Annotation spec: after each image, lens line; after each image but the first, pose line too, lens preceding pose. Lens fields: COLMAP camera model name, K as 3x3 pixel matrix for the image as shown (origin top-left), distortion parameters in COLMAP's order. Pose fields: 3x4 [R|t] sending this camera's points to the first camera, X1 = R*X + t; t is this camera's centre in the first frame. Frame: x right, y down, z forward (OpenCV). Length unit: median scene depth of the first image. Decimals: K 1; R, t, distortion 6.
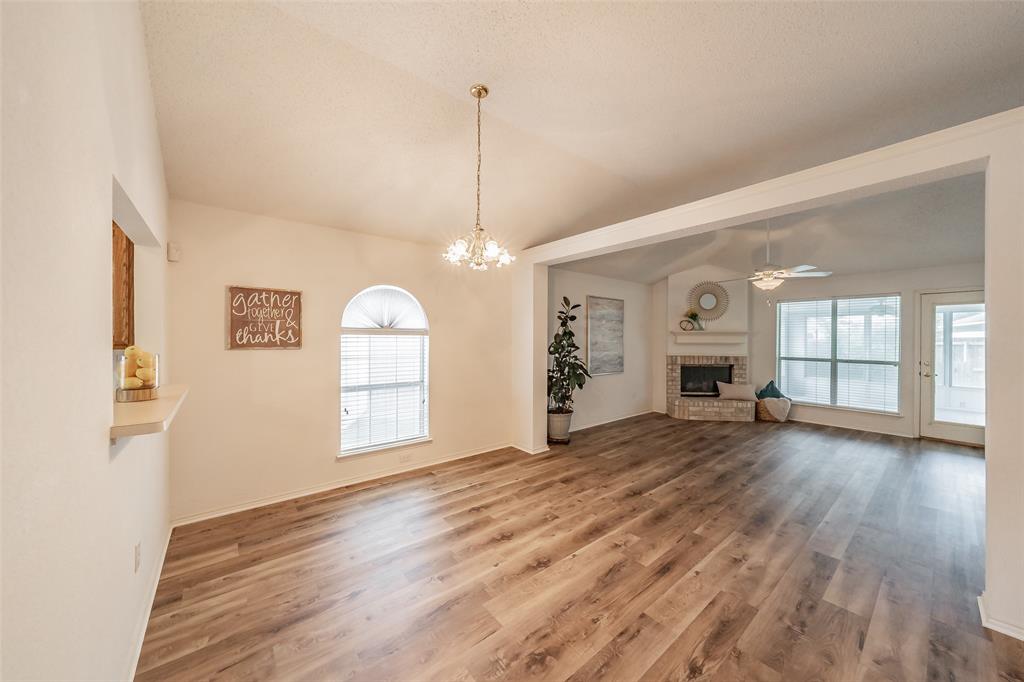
lens RADIAL K [[359.1, 0, 510.5], [0, 359.1, 339.4], [0, 0, 1]] dist [0.000433, -0.000194]
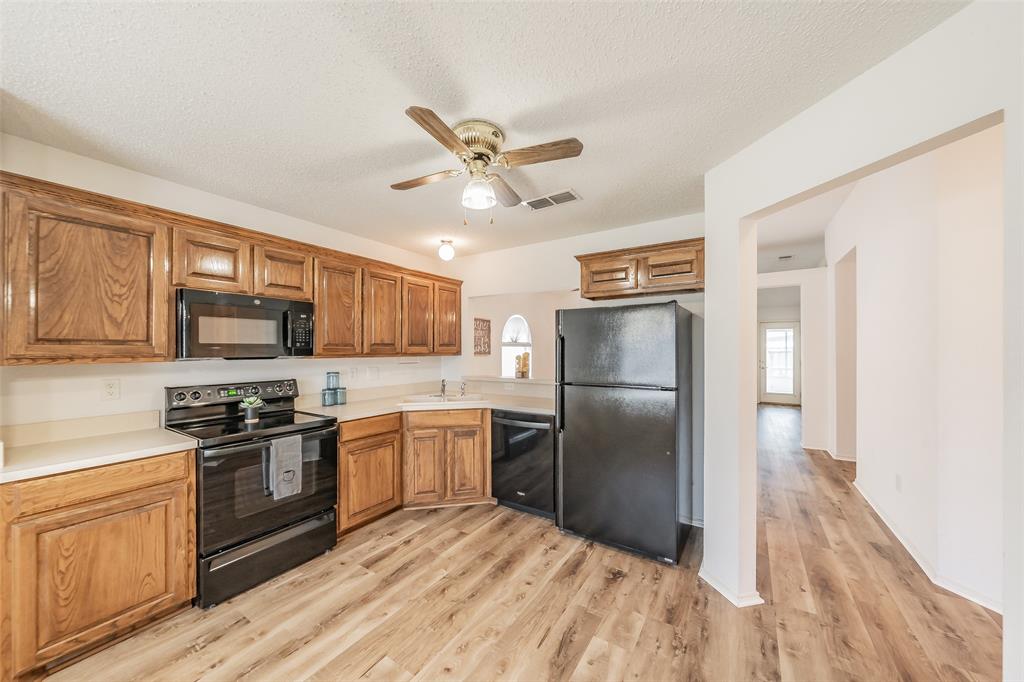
lens RADIAL K [[359.1, 0, 505.3], [0, 359.1, 352.6], [0, 0, 1]] dist [0.000433, -0.000194]
pose [[0.952393, -0.007213, 0.304788, -0.856499], [0.004005, 0.999930, 0.011150, -0.003782], [-0.304847, -0.009399, 0.952355, -0.481766]]
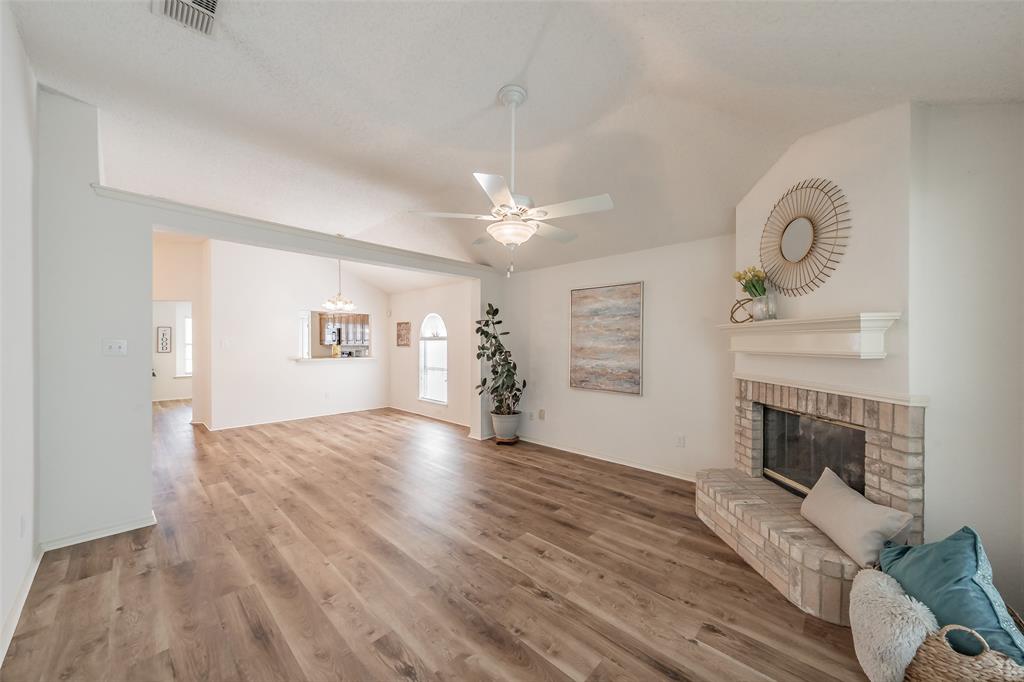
lens RADIAL K [[359.1, 0, 513.9], [0, 359.1, 344.6], [0, 0, 1]] dist [0.000433, -0.000194]
pose [[0.137122, 0.001252, -0.990553, 1.491034], [-0.006438, 0.999979, 0.000373, 0.005035], [0.990533, 0.006326, 0.137127, 1.133244]]
